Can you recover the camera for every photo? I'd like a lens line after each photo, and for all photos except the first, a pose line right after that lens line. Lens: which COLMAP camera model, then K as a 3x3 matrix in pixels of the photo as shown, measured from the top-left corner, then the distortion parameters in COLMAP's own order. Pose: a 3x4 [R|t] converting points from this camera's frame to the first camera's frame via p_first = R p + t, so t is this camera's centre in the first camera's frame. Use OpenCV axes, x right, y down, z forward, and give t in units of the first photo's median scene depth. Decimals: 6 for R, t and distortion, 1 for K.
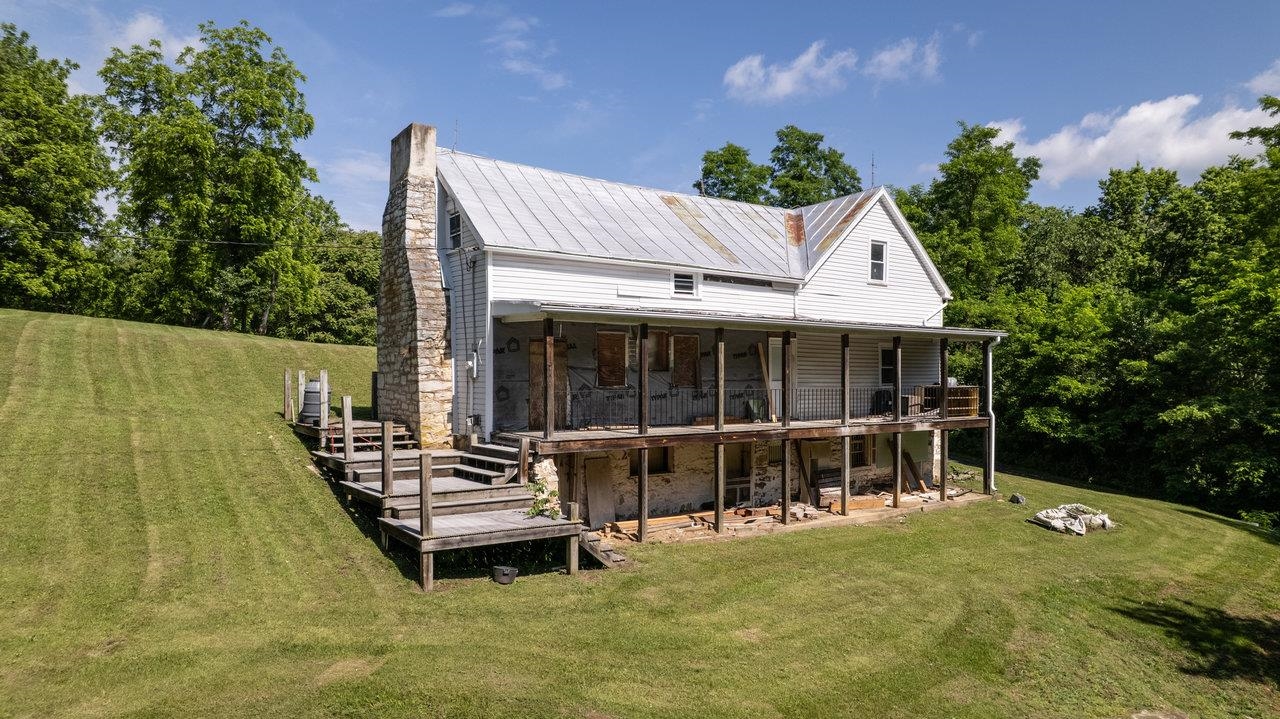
lens RADIAL K [[818.9, 0, 632.6], [0, 818.9, 369.9], [0, 0, 1]] dist [-0.068908, 0.062635]
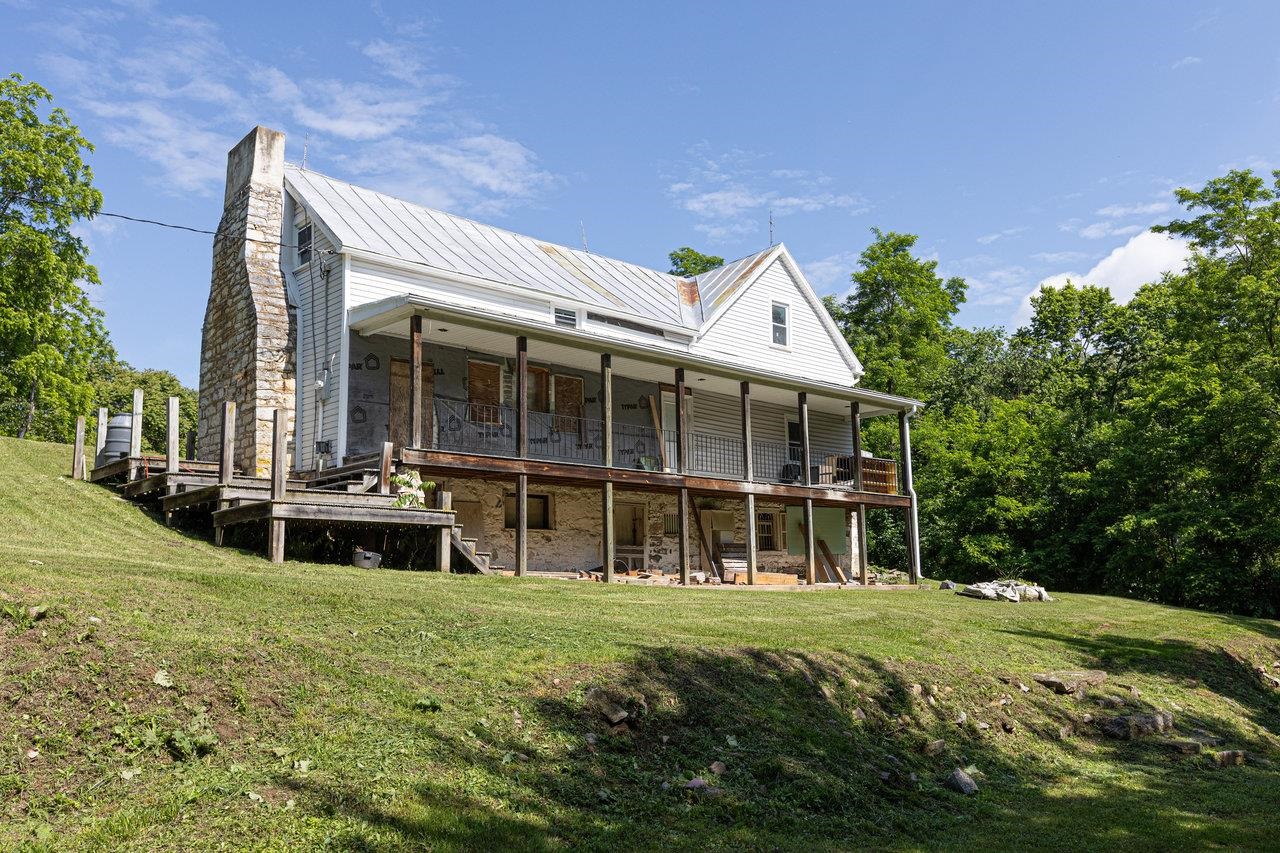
lens RADIAL K [[1039.7, 0, 638.2], [0, 1039.7, 425.6], [0, 0, 1]] dist [0.021664, -0.010357]
pose [[0.990685, 0.003572, 0.136124, -0.011485], [0.019228, 0.985971, -0.165807, 0.174333], [-0.134807, 0.166880, 0.976718, -0.092022]]
